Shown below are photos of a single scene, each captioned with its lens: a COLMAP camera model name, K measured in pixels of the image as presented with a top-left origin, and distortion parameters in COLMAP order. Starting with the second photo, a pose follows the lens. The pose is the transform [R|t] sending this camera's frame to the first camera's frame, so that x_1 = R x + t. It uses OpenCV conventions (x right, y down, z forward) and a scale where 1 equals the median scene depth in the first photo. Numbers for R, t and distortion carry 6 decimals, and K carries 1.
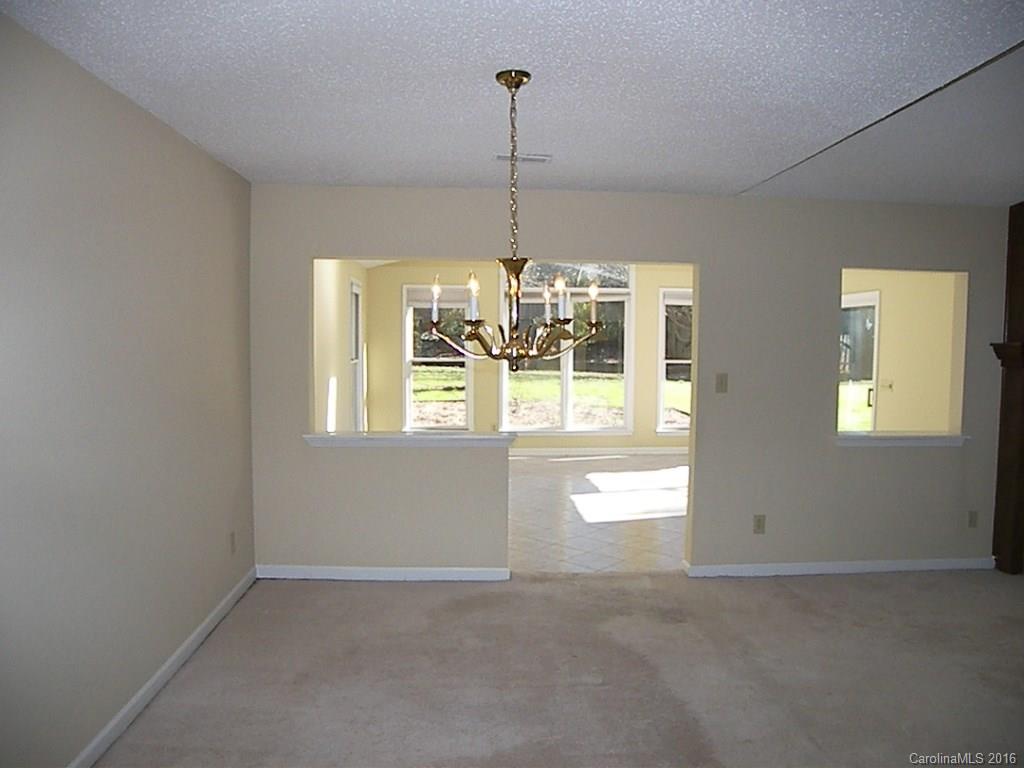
lens RADIAL K [[733.2, 0, 512.0], [0, 733.2, 384.0], [0, 0, 1]] dist [-0.145606, 0.102542]
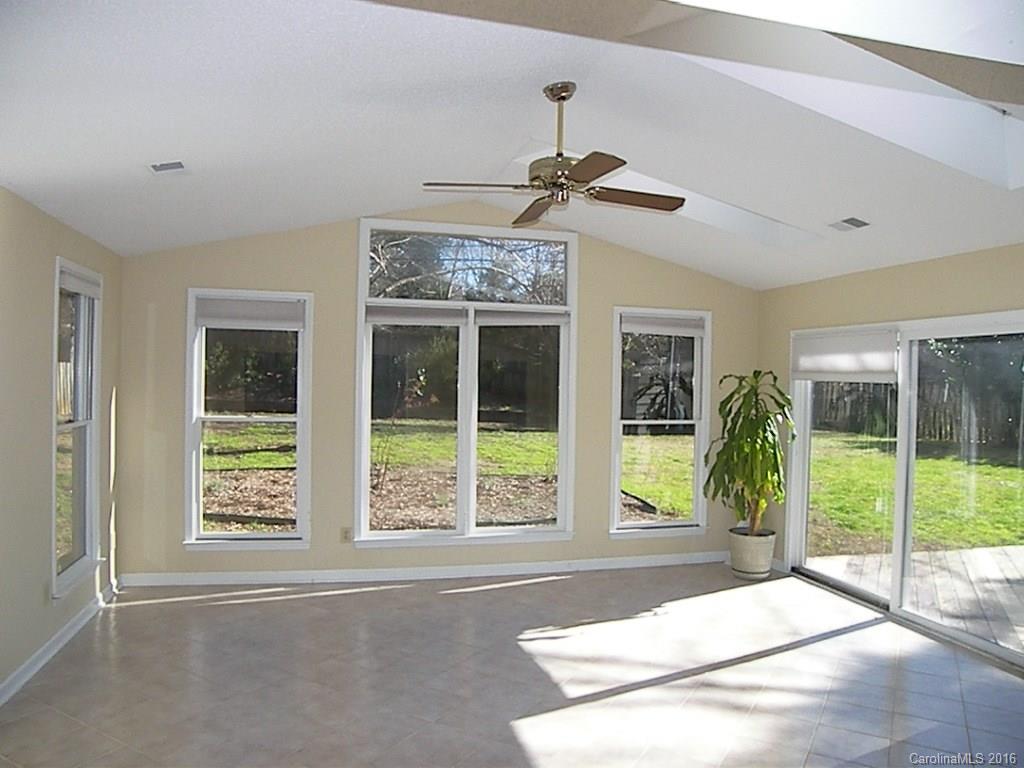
lens RADIAL K [[733.2, 0, 512.0], [0, 733.2, 384.0], [0, 0, 1]] dist [-0.145606, 0.102542]
pose [[0.980278, 0.010156, 0.197361, -0.009766], [0.001227, 0.998347, -0.057465, -0.027148], [-0.197619, 0.056574, 0.978645, 0.391667]]
